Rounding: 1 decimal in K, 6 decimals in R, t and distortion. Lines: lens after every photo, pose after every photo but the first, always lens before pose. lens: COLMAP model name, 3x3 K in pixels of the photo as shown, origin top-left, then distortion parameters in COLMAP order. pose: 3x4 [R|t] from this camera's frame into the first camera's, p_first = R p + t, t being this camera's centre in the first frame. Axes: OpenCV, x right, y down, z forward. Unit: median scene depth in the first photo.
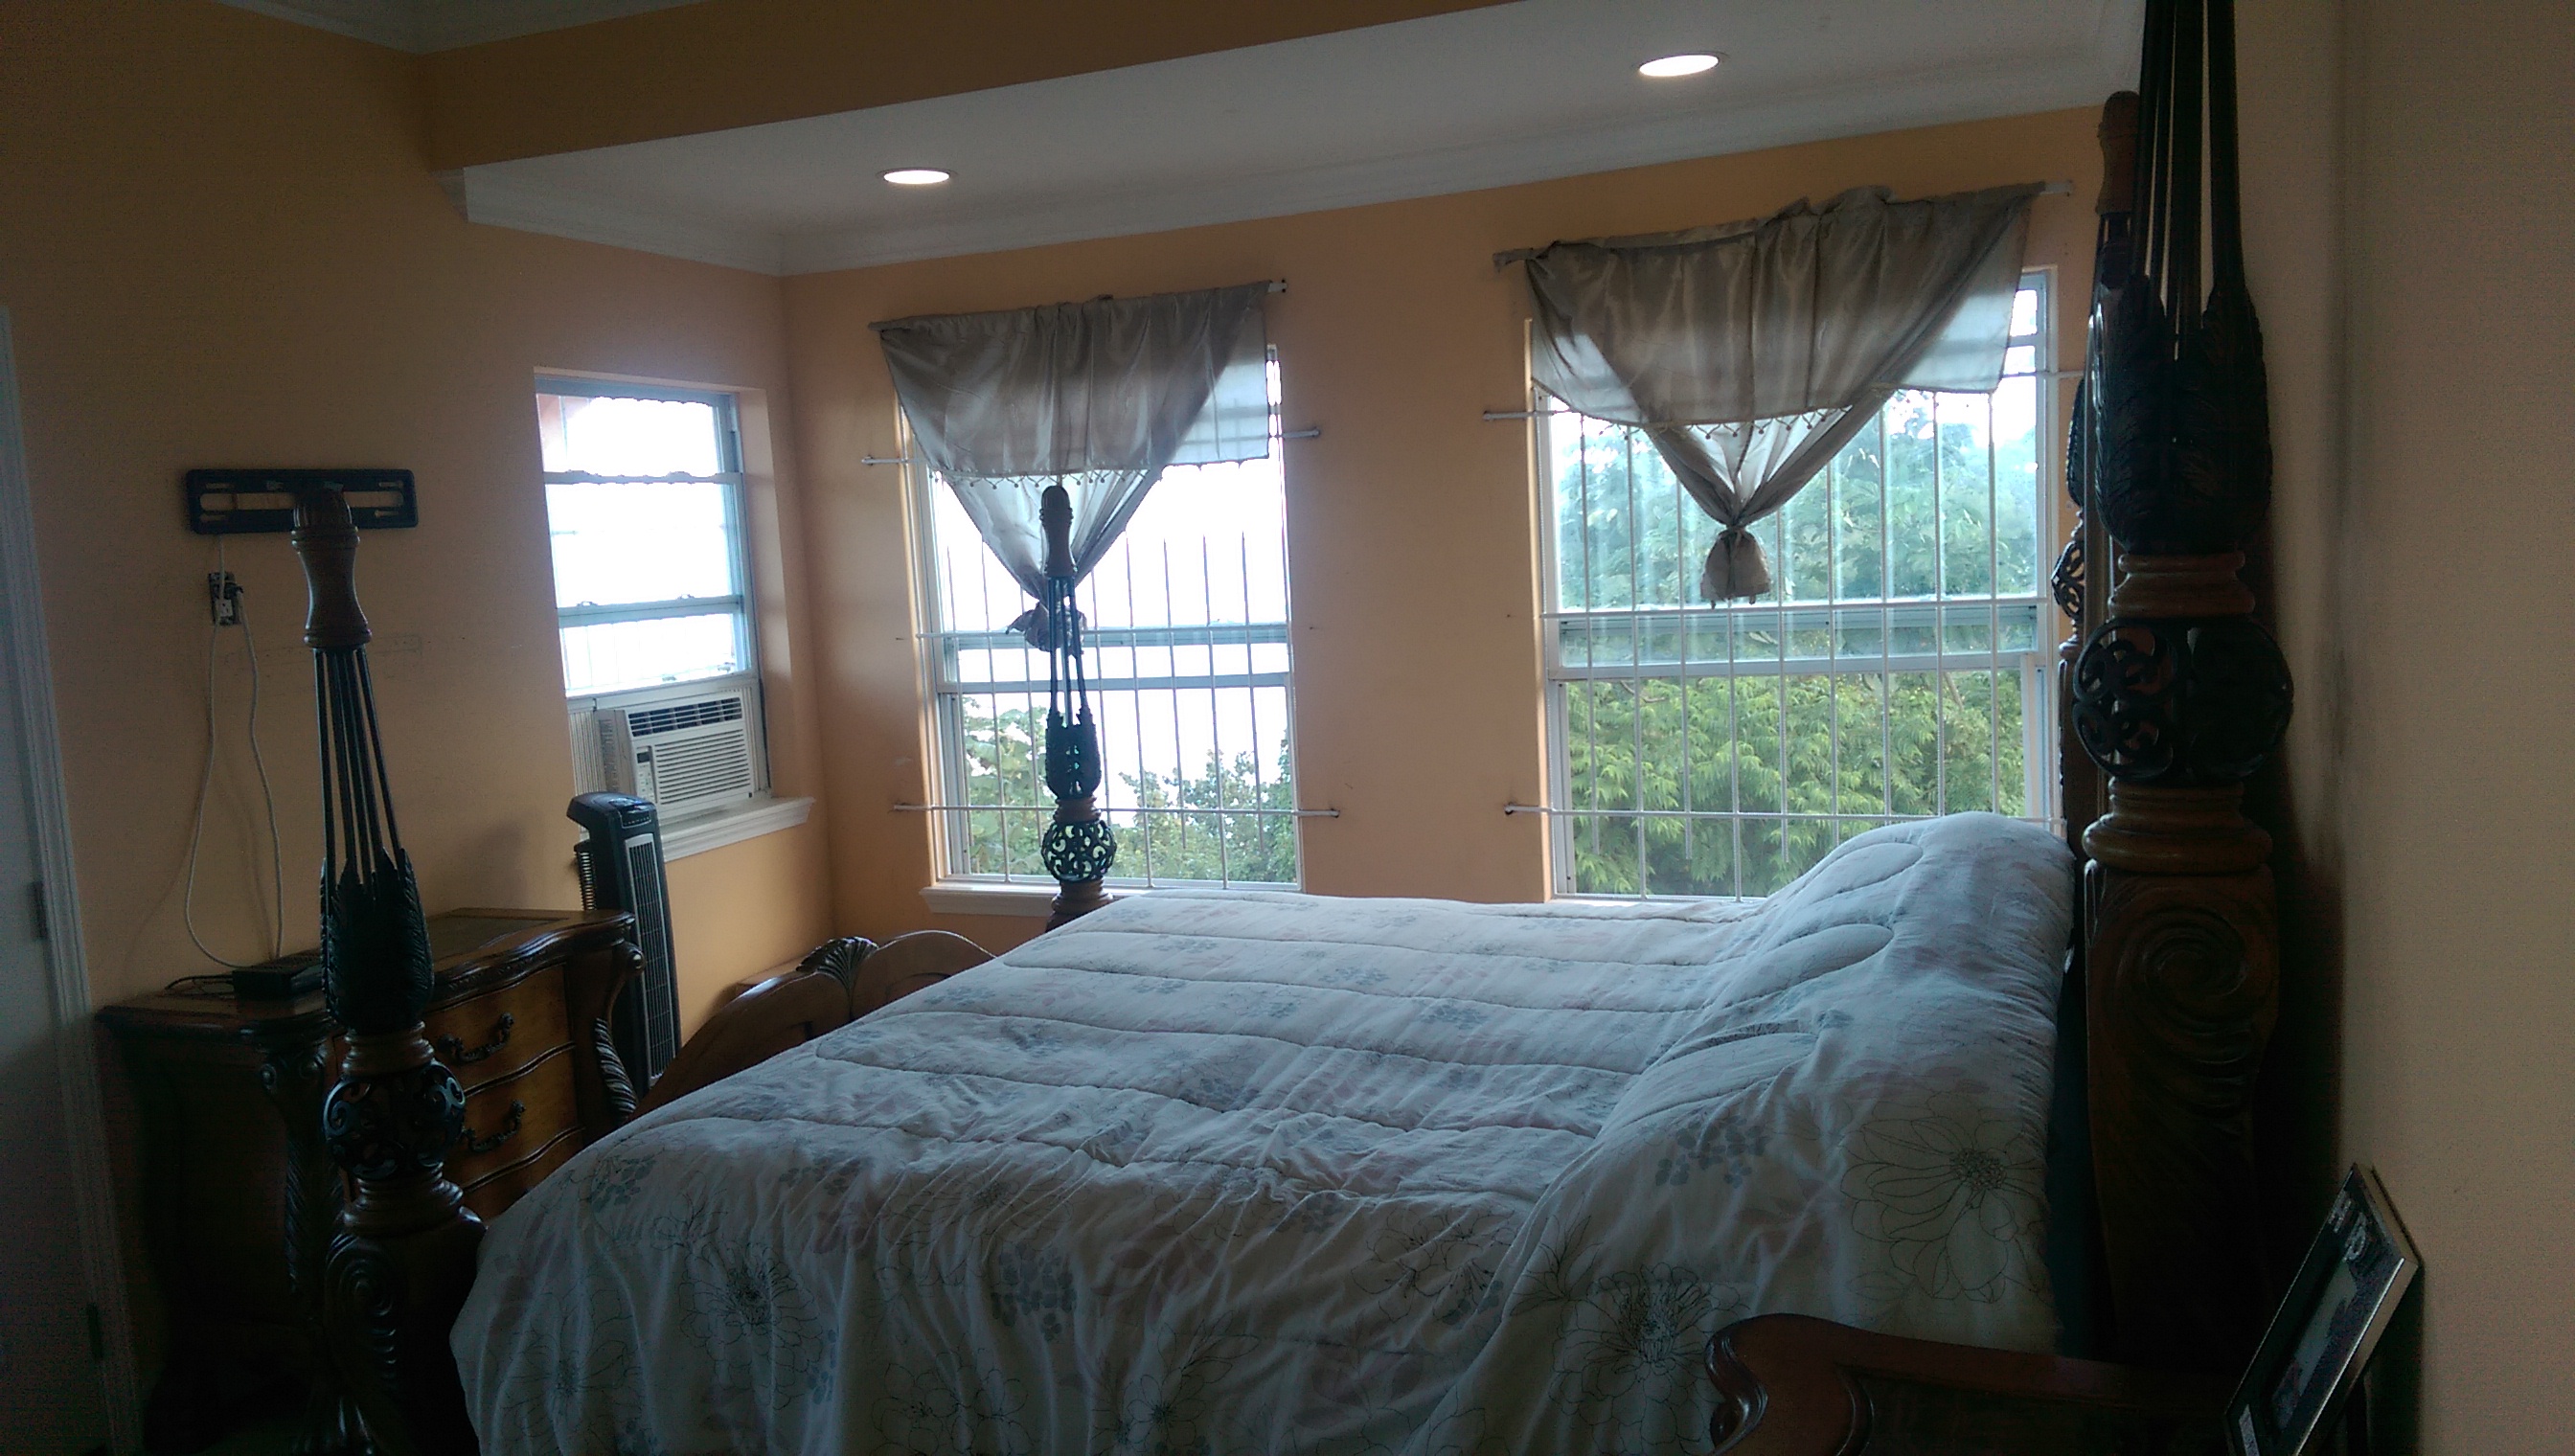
lens RADIAL K [[1710.5, 0, 1287.5], [0, 1710.5, 728.0], [0, 0, 1]] dist [0.073504, -0.099881]
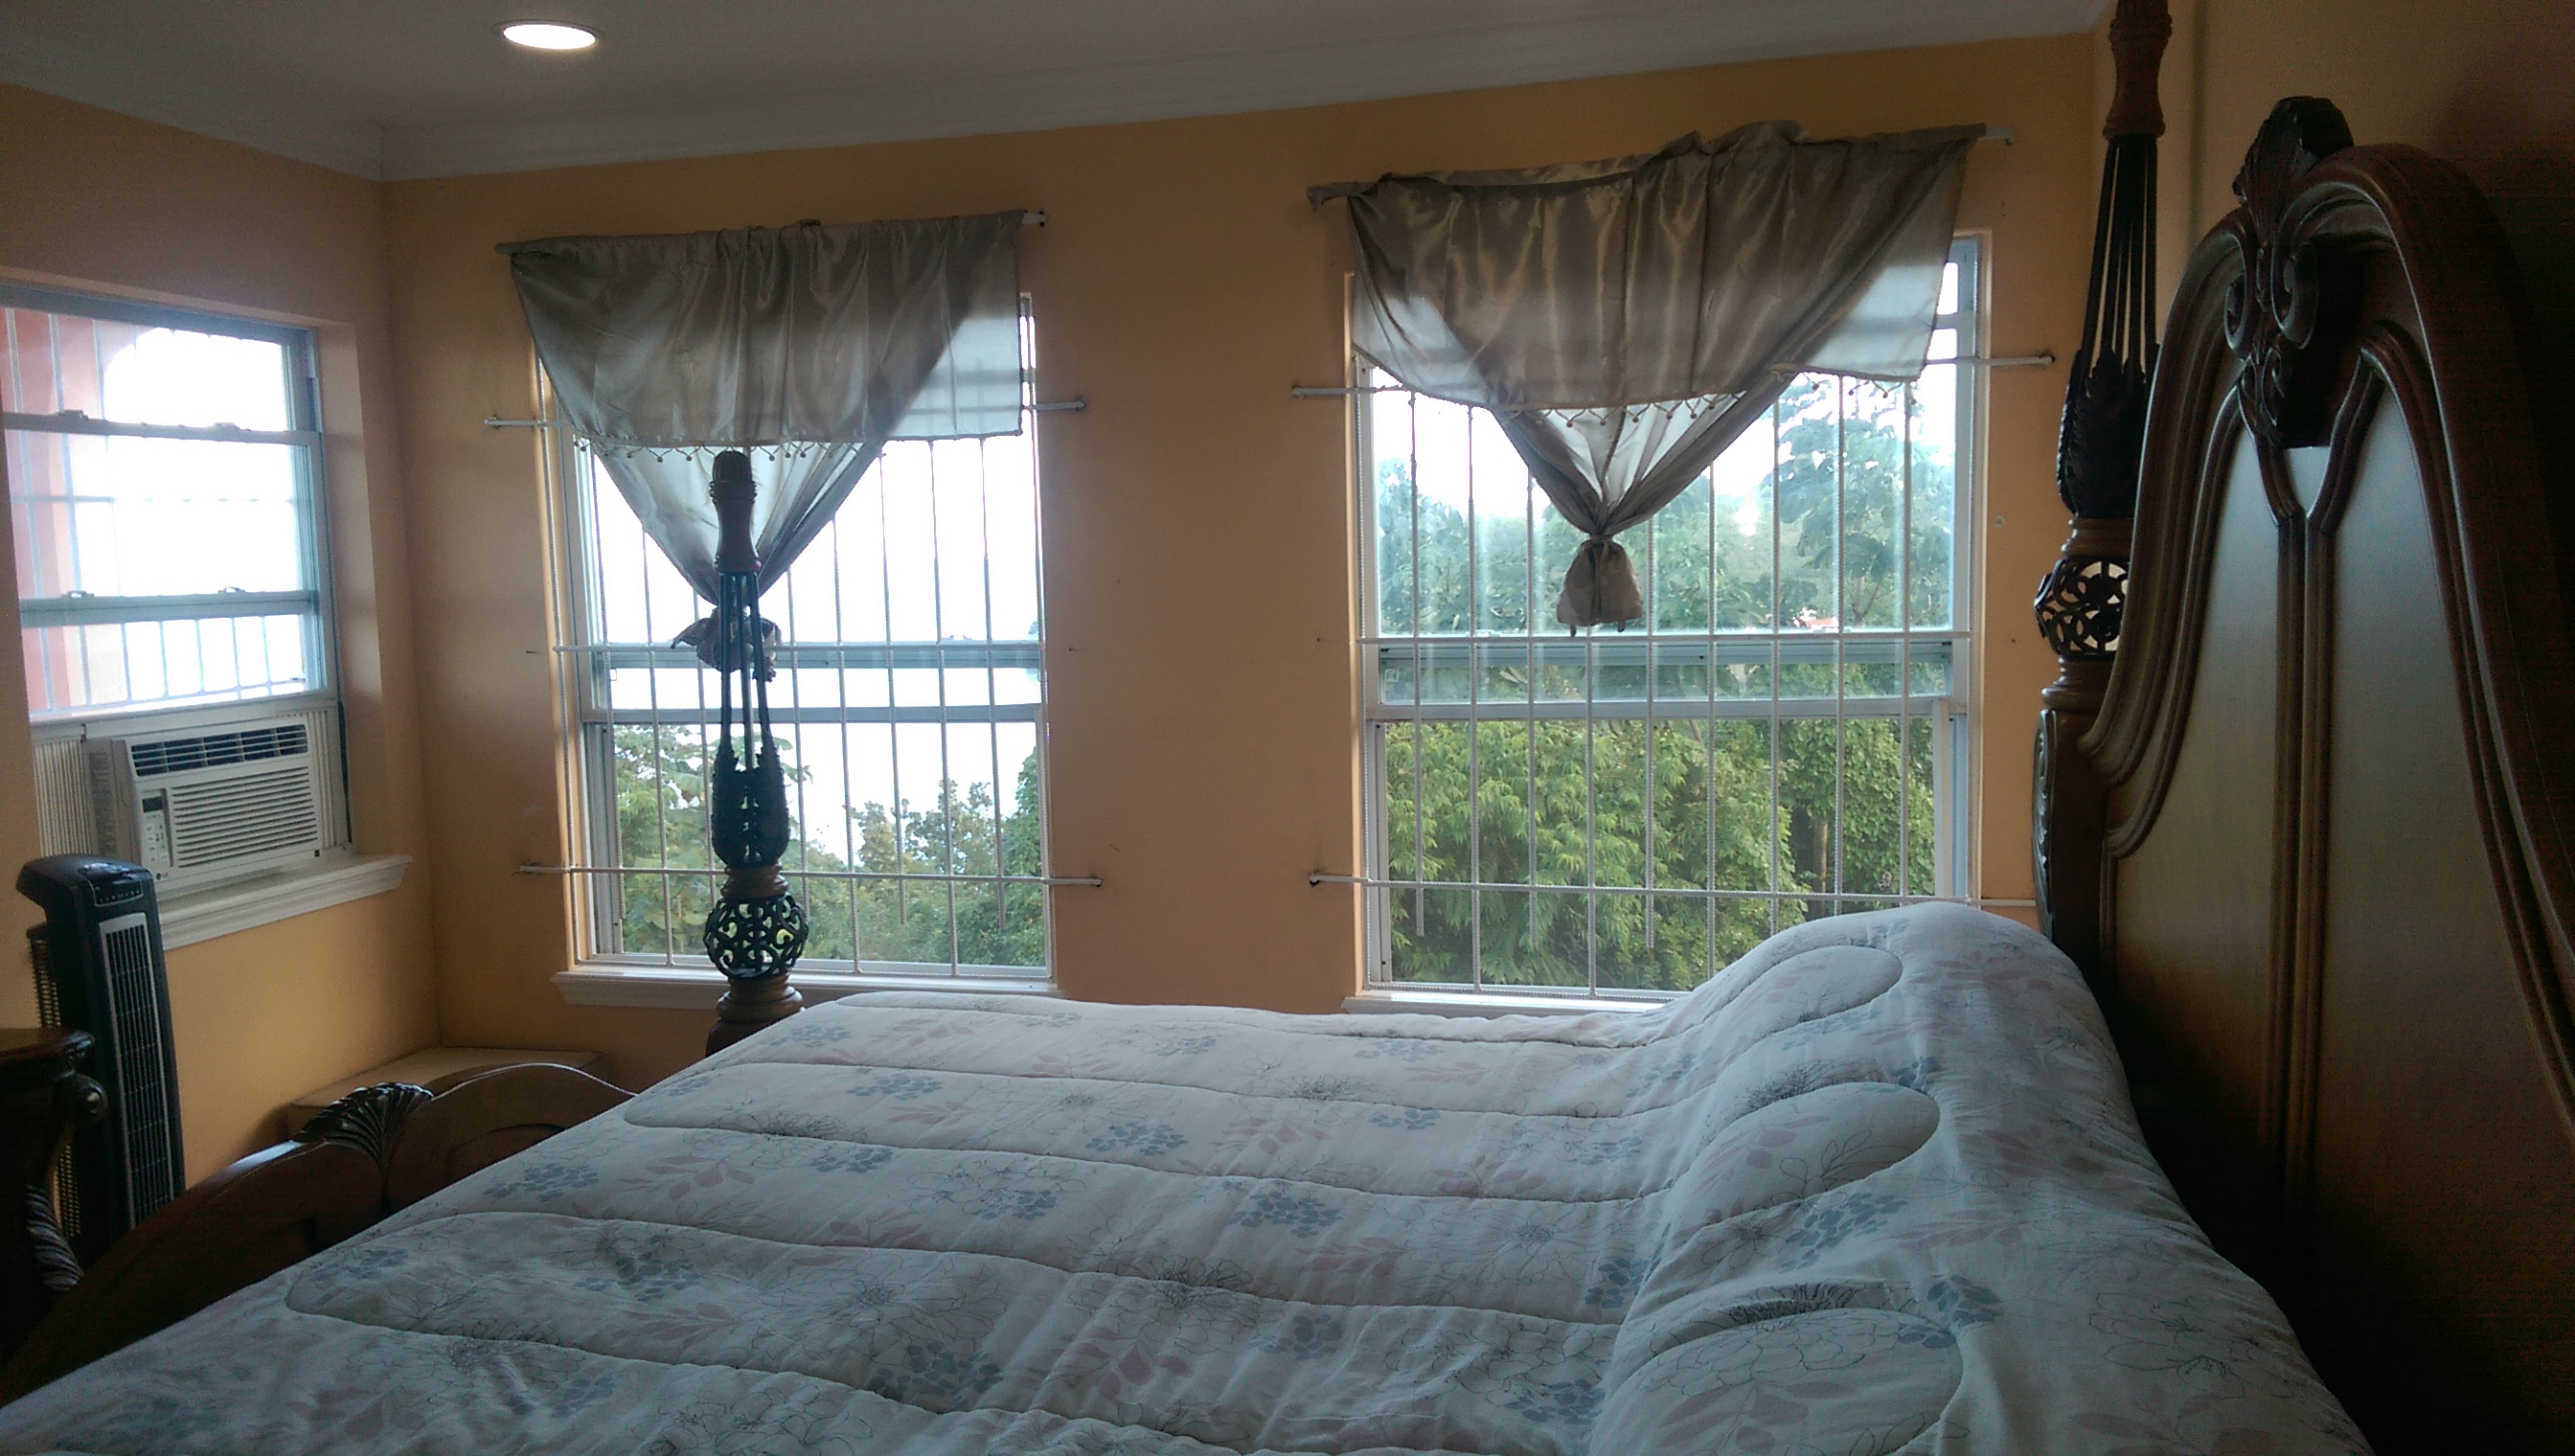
lens RADIAL K [[1710.5, 0, 1287.5], [0, 1710.5, 728.0], [0, 0, 1]] dist [0.073504, -0.099881]
pose [[0.988308, 0.015994, 0.151632, -0.007502], [-0.013181, 0.999722, -0.019538, -0.008668], [-0.151903, 0.017311, 0.988244, 0.223399]]
